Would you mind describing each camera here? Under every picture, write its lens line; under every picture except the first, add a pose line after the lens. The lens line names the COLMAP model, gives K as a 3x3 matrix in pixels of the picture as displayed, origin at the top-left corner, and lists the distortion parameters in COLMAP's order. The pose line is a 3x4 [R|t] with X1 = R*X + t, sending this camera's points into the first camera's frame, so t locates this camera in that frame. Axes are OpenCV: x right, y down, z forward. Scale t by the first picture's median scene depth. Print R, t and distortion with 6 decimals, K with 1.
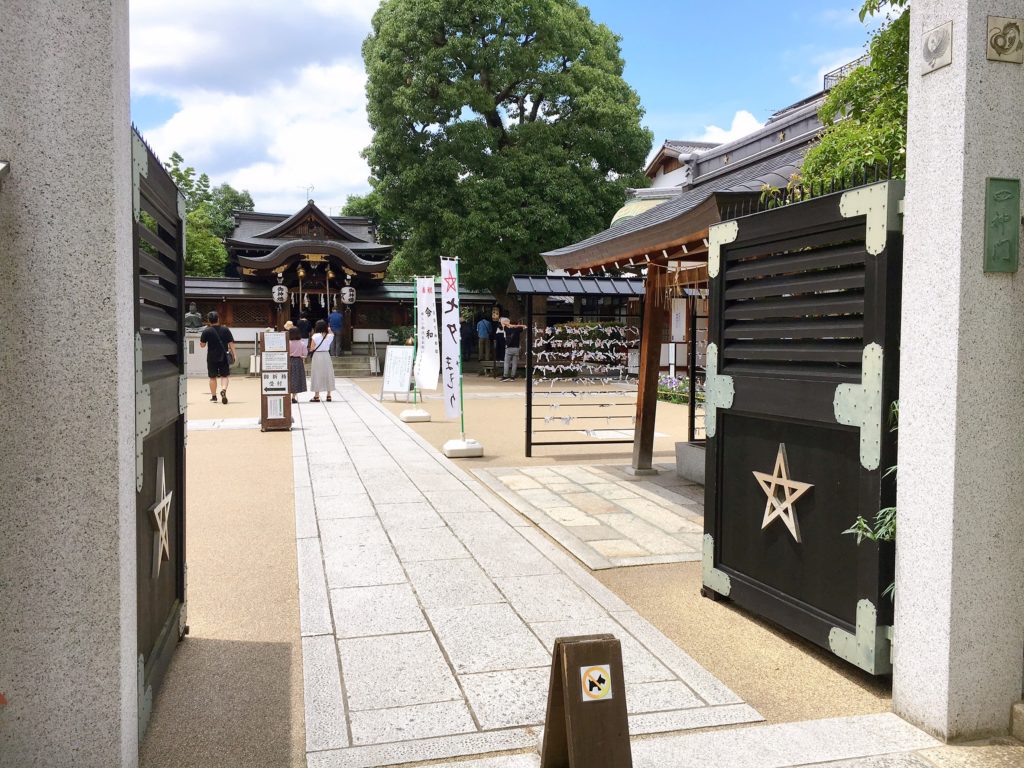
lens RADIAL K [[868.0, 0, 519.2], [0, 868.0, 379.1], [0, 0, 1]] dist [0.080081, -0.106888]
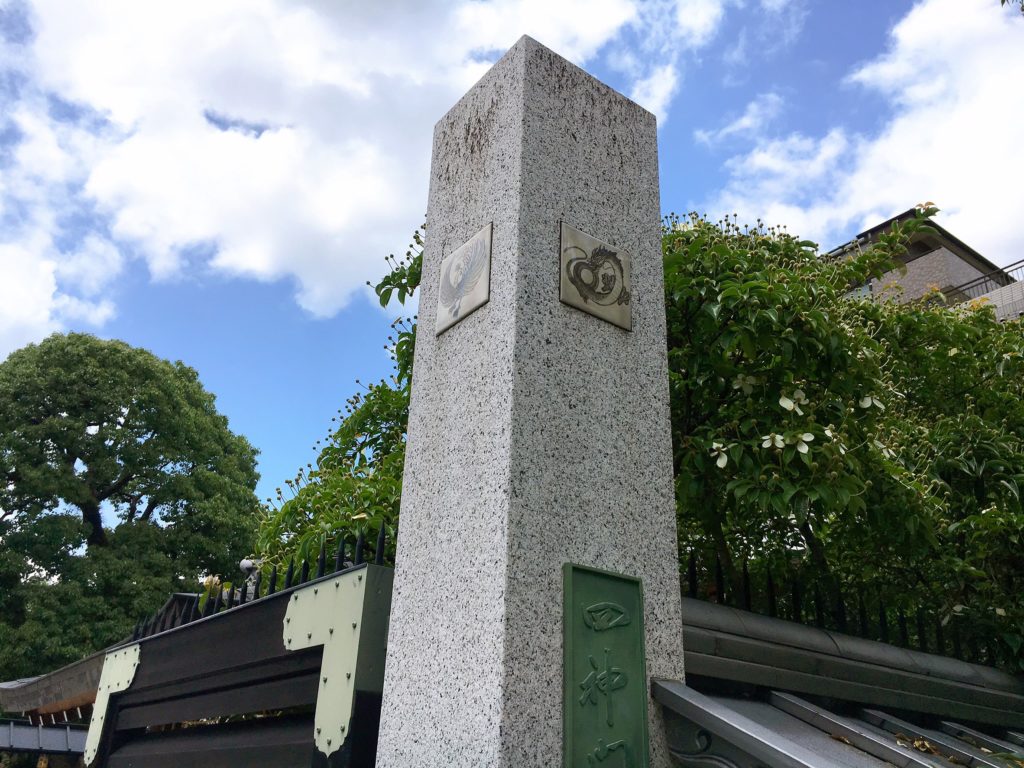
lens RADIAL K [[868.0, 0, 519.2], [0, 868.0, 379.1], [0, 0, 1]] dist [0.080081, -0.106888]
pose [[0.923854, 0.186562, 0.334197, 0.307195], [-0.008409, 0.882844, -0.469592, -0.100741], [-0.382652, 0.431024, 0.817188, 0.549428]]
